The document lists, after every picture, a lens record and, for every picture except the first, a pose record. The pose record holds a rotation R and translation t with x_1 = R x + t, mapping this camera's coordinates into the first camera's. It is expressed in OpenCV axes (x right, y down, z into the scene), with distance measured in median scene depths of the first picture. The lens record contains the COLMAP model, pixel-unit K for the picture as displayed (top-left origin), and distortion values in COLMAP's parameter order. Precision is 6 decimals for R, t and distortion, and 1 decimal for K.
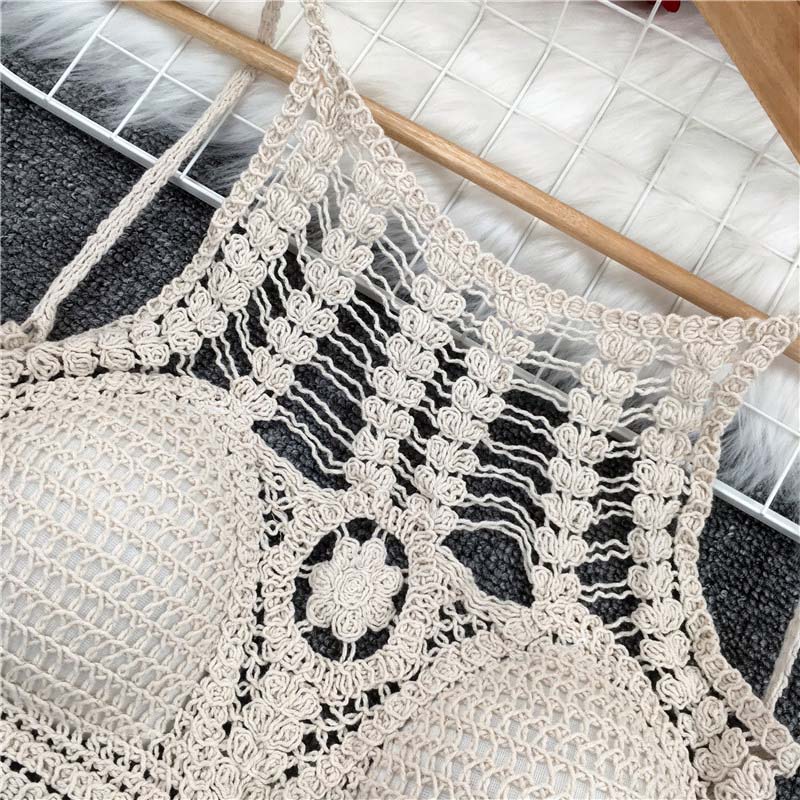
lens RADIAL K [[933.1, 0, 400.0], [0, 933.1, 400.0], [0, 0, 1]] dist [0.083454, -0.138814]
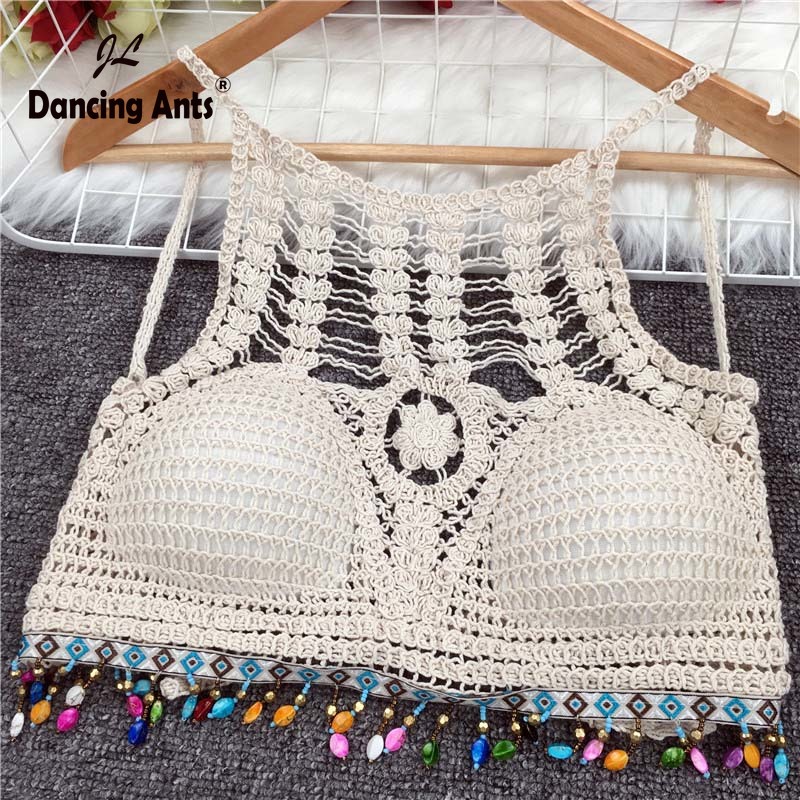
lens RADIAL K [[933.1, 0, 400.0], [0, 933.1, 400.0], [0, 0, 1]] dist [0.083454, -0.138814]
pose [[0.899264, -0.432324, 0.066481, -0.146082], [0.437400, 0.888072, -0.141456, 0.319725], [0.002114, 0.156285, 0.987710, -0.358369]]
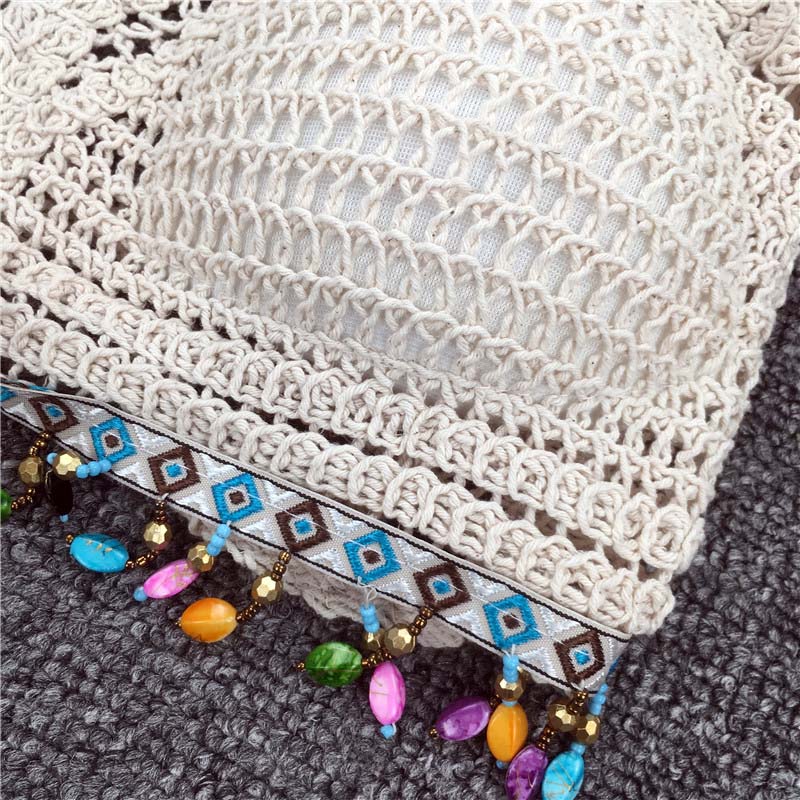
lens RADIAL K [[933.1, 0, 400.0], [0, 933.1, 400.0], [0, 0, 1]] dist [0.083454, -0.138814]
pose [[0.997363, -0.069040, -0.022372, 0.087750], [0.069483, 0.997389, 0.019696, 0.539227], [0.020954, -0.021198, 0.999556, 0.343652]]
